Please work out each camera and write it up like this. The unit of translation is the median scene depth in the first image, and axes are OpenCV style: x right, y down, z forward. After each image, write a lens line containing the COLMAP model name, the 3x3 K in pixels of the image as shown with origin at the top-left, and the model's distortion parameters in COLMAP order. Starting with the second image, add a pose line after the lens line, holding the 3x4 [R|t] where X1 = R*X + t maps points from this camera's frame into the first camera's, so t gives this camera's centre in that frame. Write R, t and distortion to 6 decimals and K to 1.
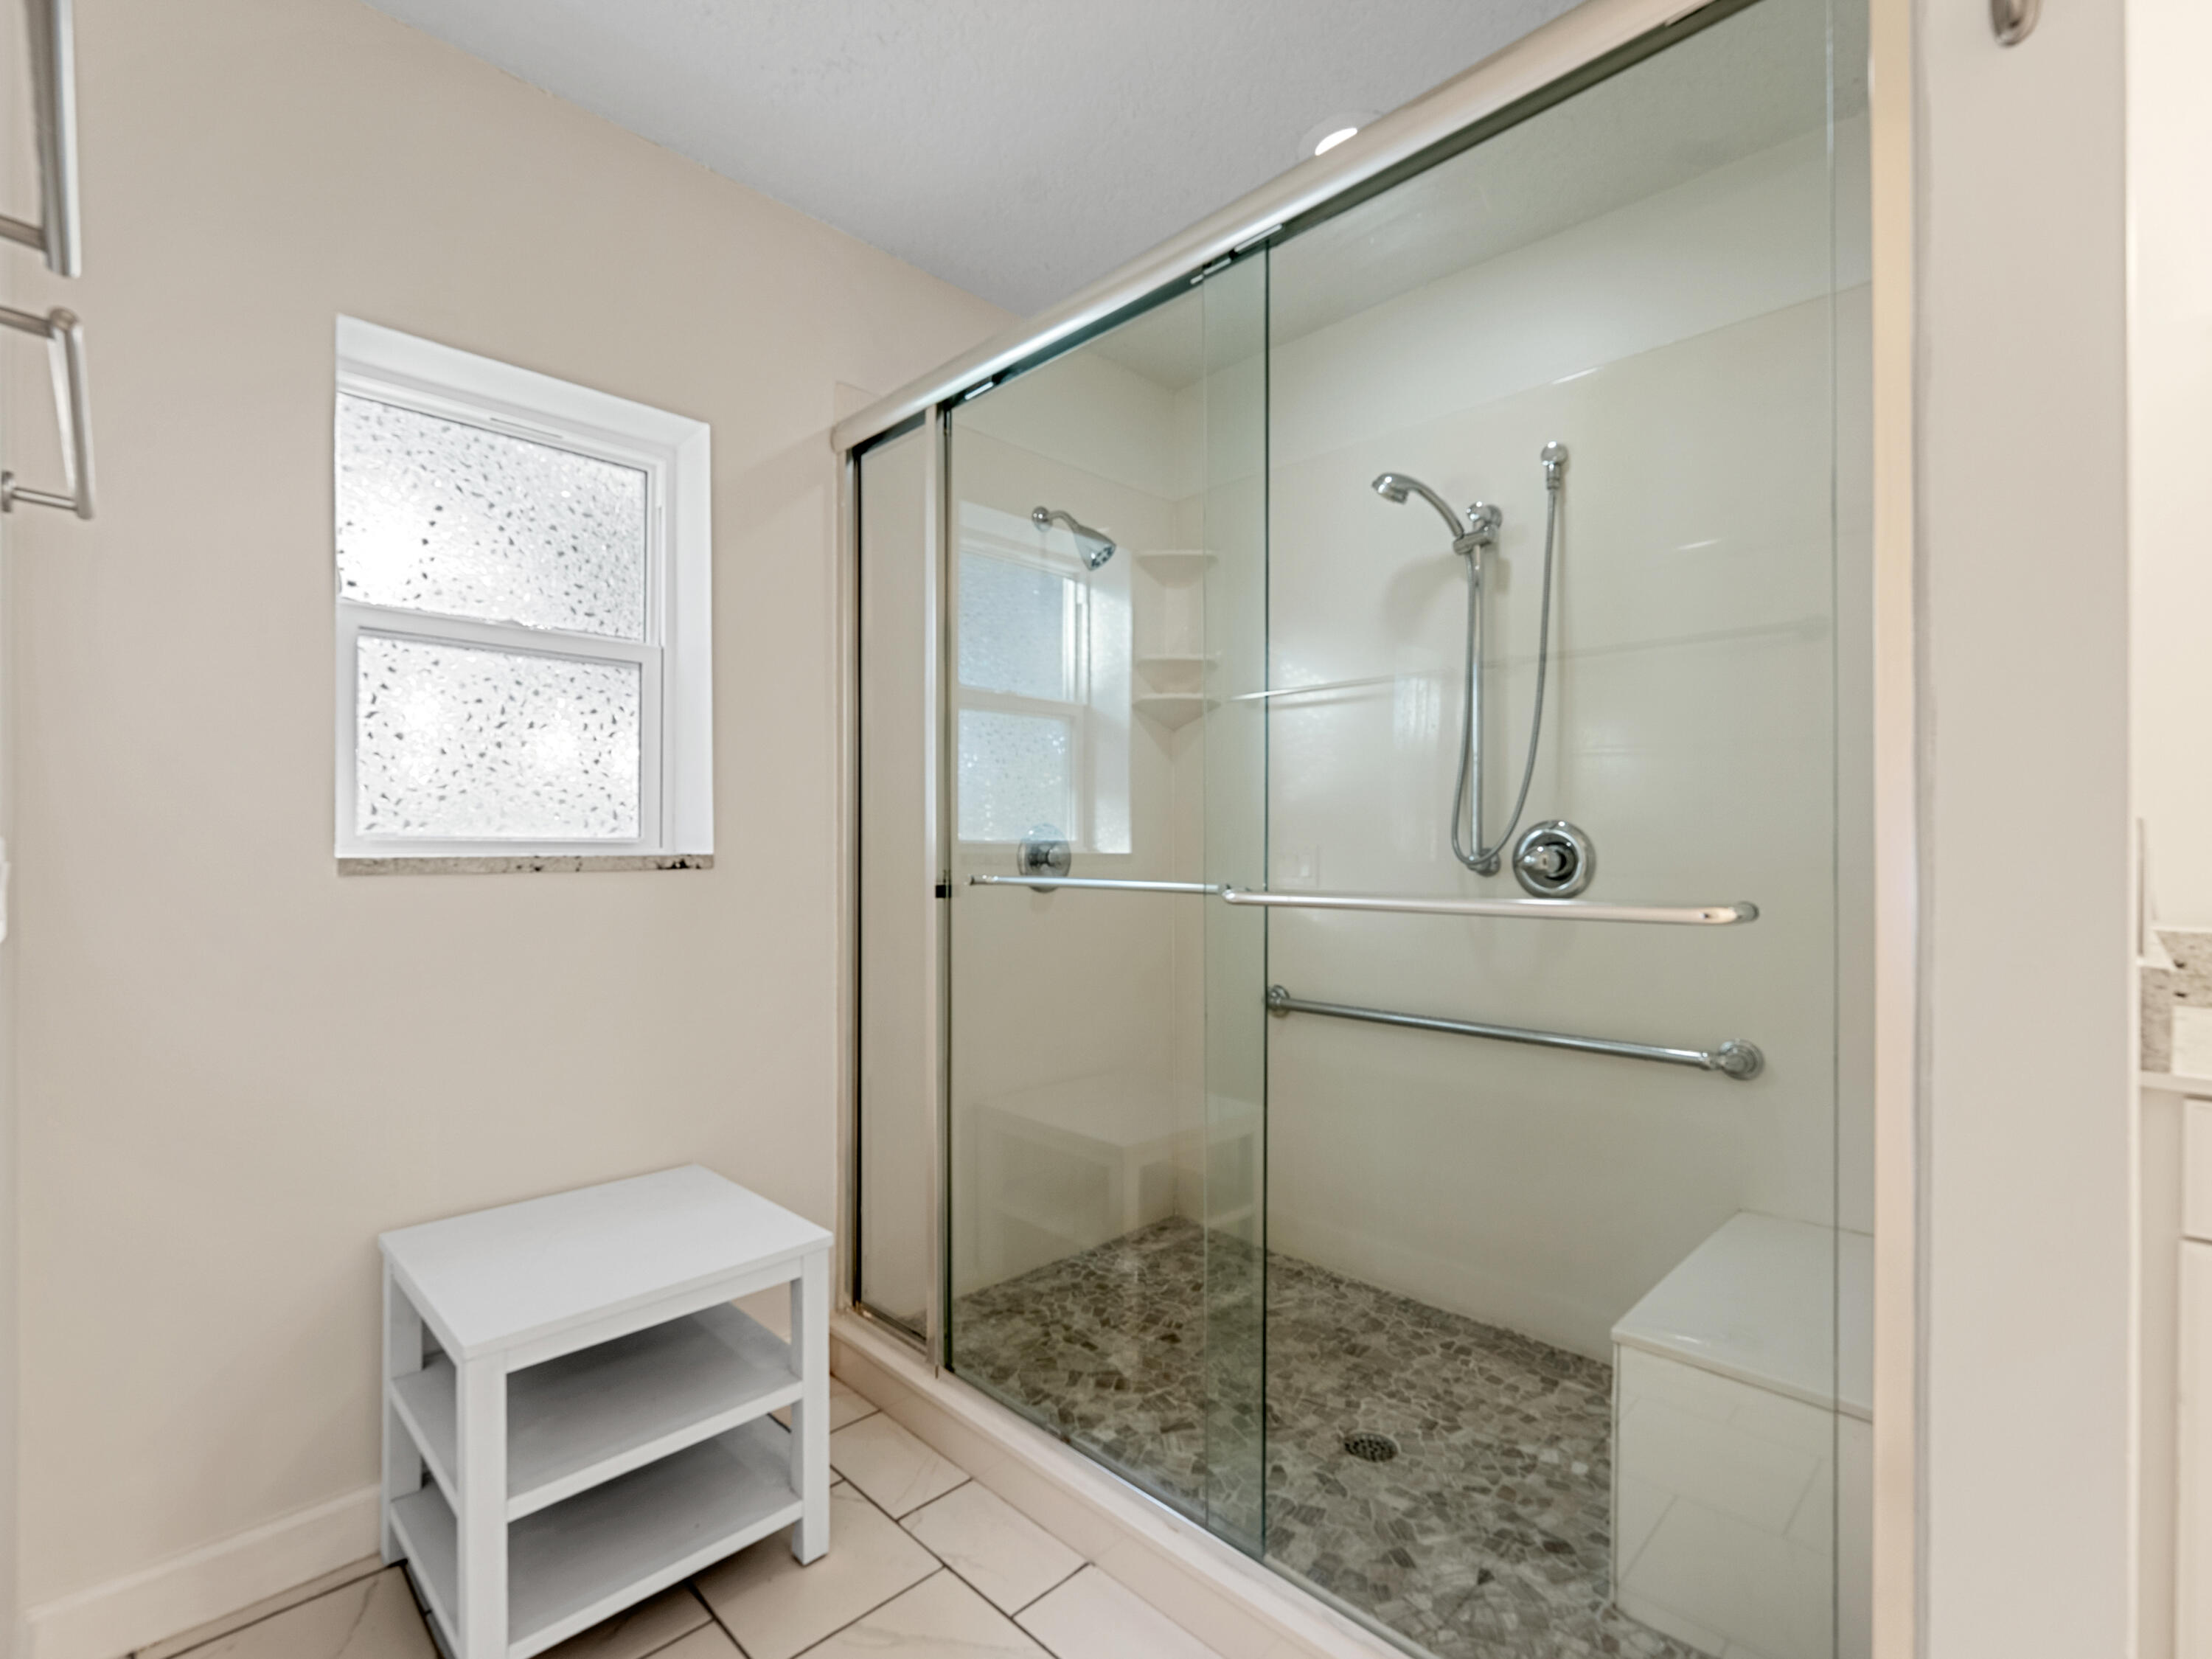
lens RADIAL K [[1012.2, 0, 1108.8], [0, 1012.2, 844.6], [0, 0, 1]] dist [-0.004409, -0.000917]
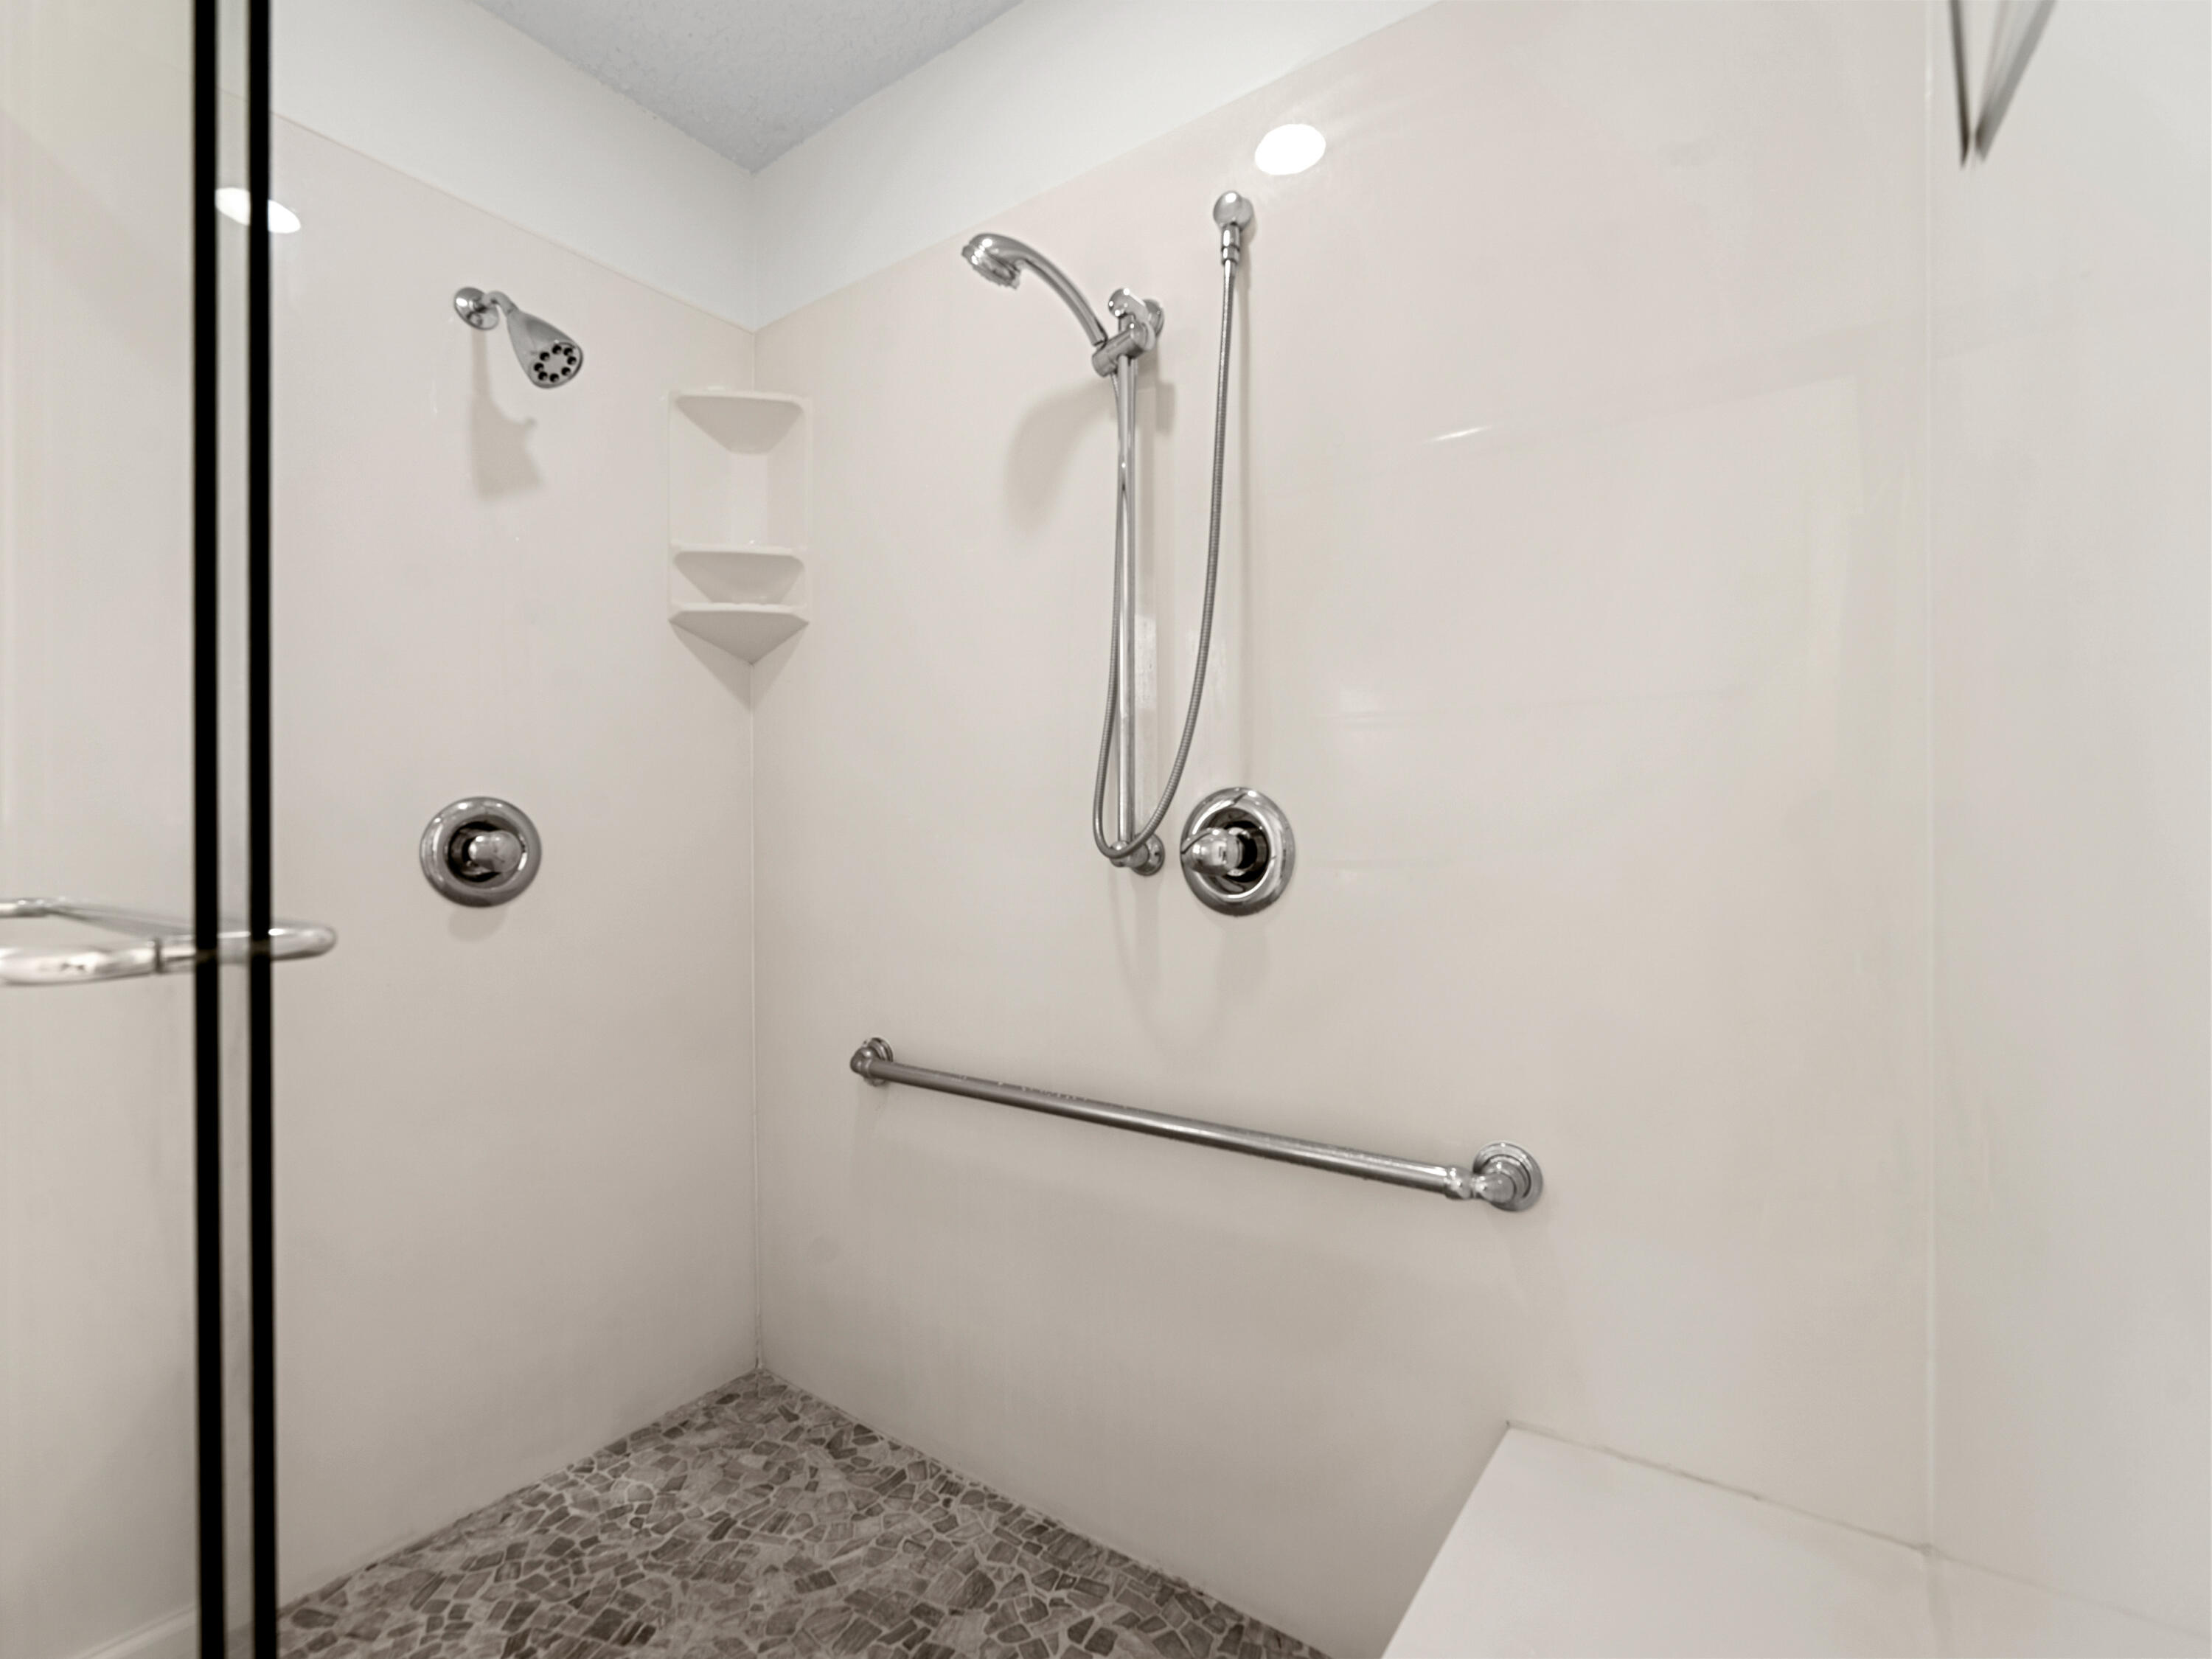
lens RADIAL K [[1012.2, 0, 1103.0], [0, 1012.2, 827.0], [0, 0, 1]] dist [-0.004409, -0.000917]
pose [[0.985905, -0.003368, 0.167274, 0.241283], [0.004238, 0.999979, -0.004845, 0.003273], [-0.167255, 0.005485, 0.985898, 0.372991]]
